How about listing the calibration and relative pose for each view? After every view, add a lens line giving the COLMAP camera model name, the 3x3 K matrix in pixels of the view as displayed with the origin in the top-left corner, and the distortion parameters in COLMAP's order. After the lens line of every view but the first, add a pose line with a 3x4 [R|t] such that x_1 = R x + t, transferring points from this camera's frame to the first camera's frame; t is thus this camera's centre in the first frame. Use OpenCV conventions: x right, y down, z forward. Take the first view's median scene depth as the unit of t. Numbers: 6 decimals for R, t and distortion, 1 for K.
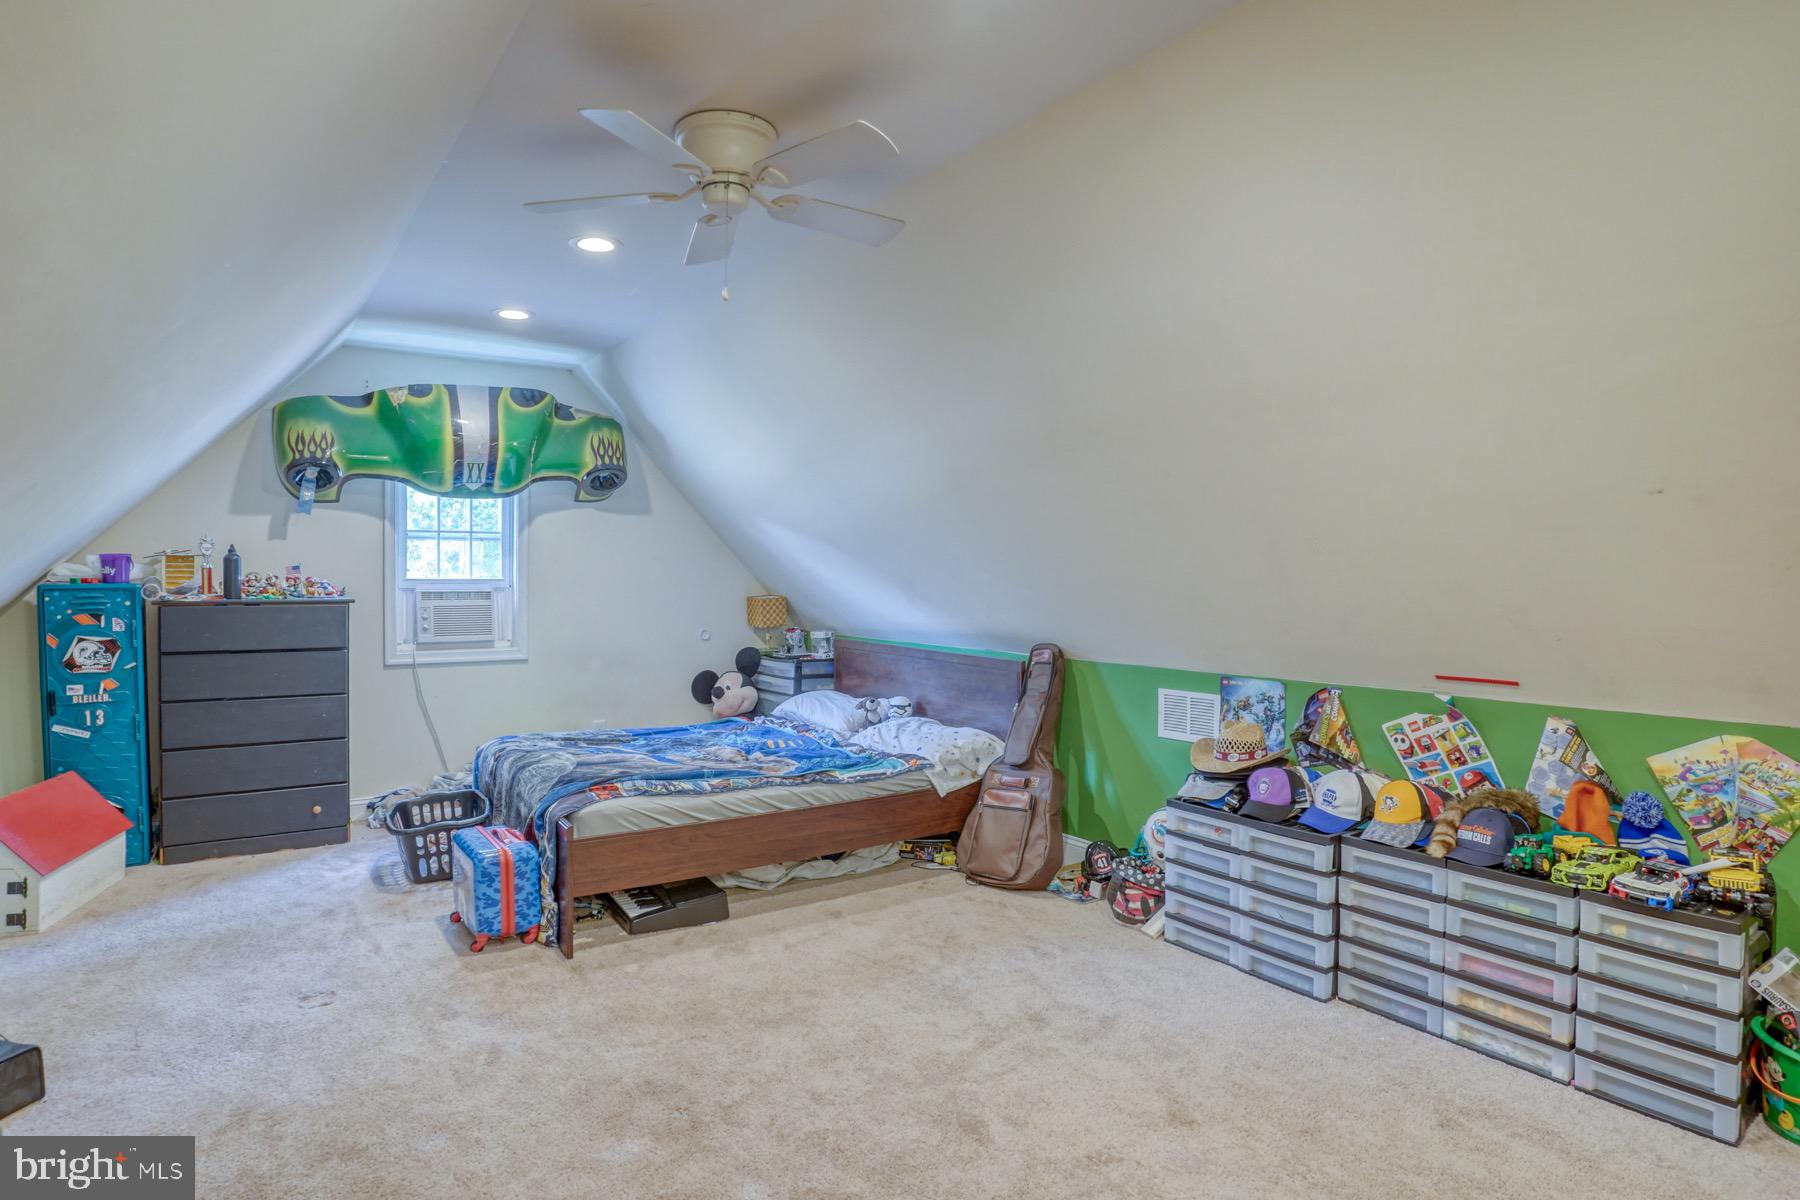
lens RADIAL K [[931.9, 0, 900.0], [0, 931.9, 600.0], [0, 0, 1]] dist [-0.066910, 0.027793]
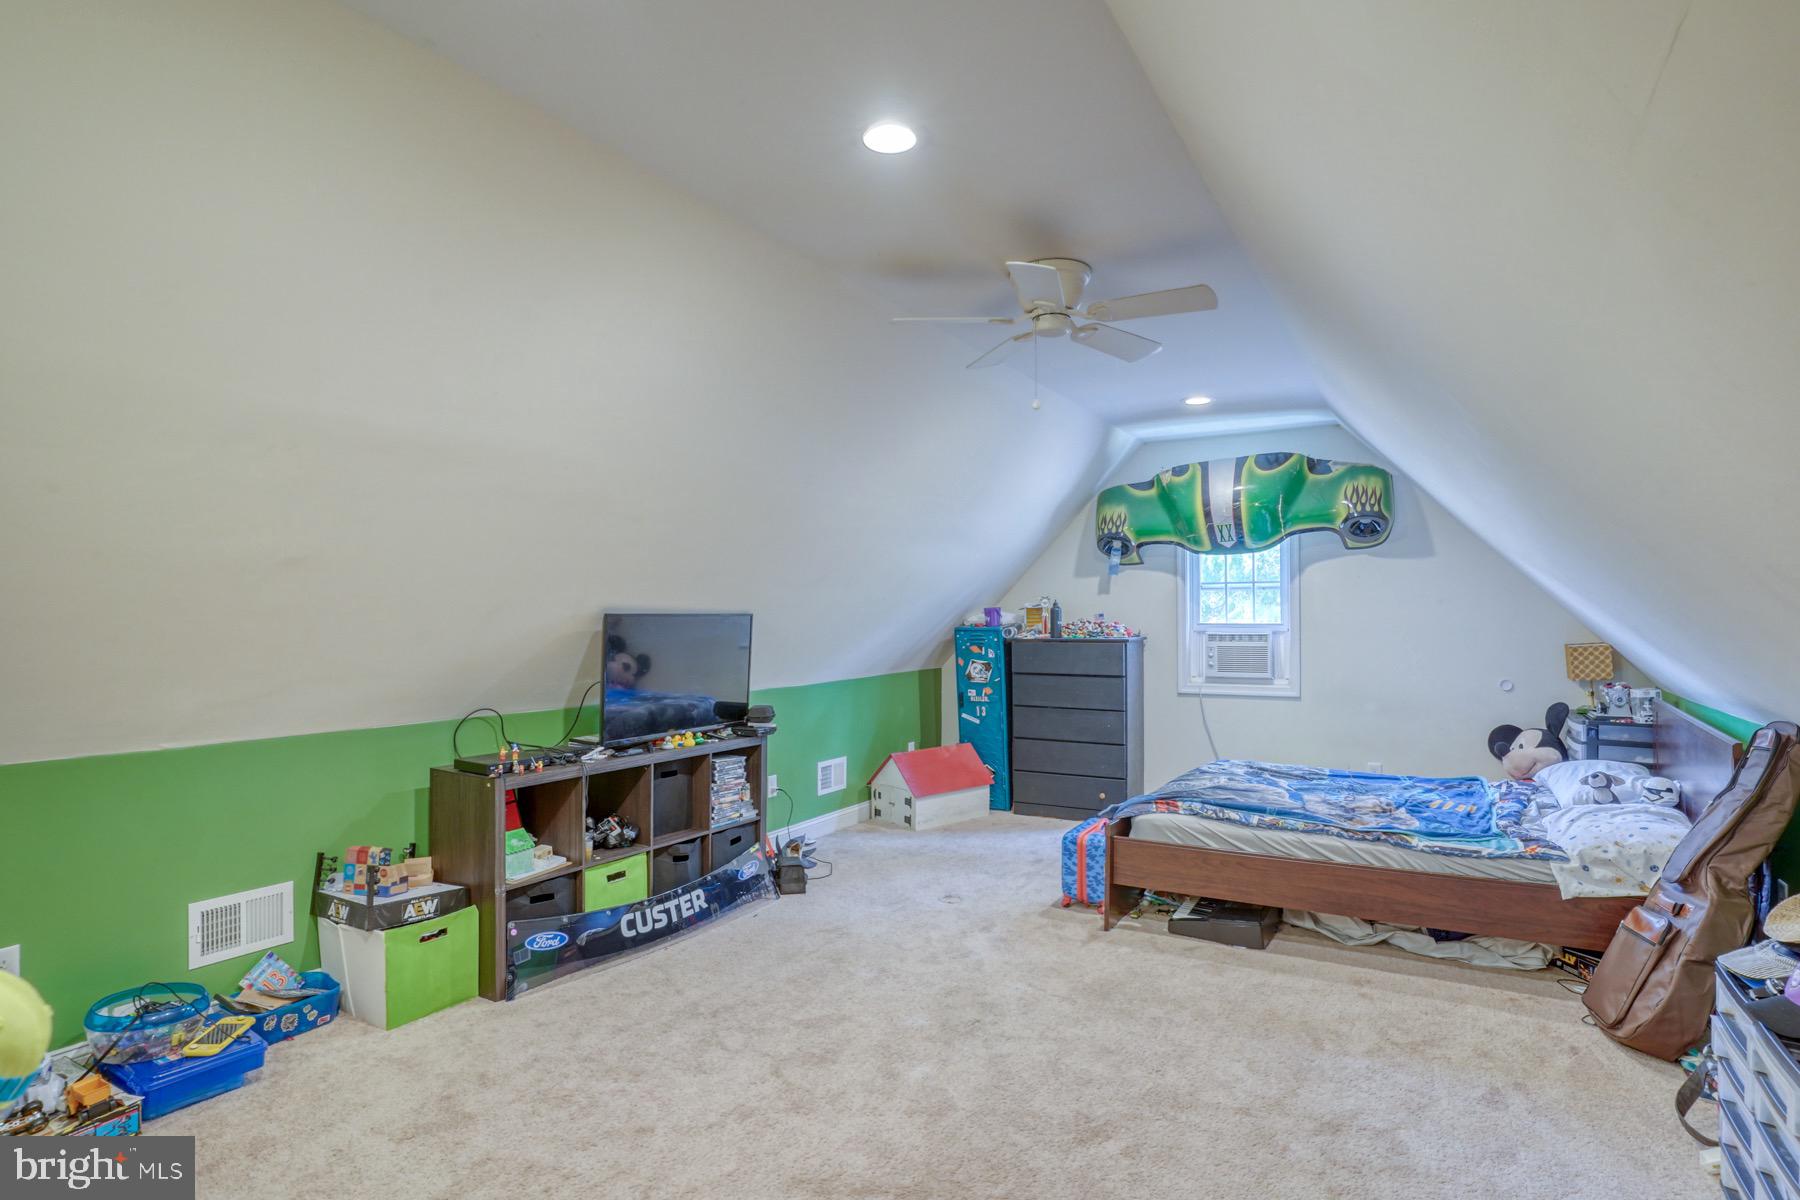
lens RADIAL K [[897.6, 0, 896.5], [0, 897.6, 605.5], [0, 0, 1]] dist [-0.081707, 0.040860]
pose [[0.452037, -0.016862, -0.891840, 0.439344], [-0.017818, 0.999451, -0.027928, -0.008400], [0.891821, 0.028516, 0.451488, 0.144029]]
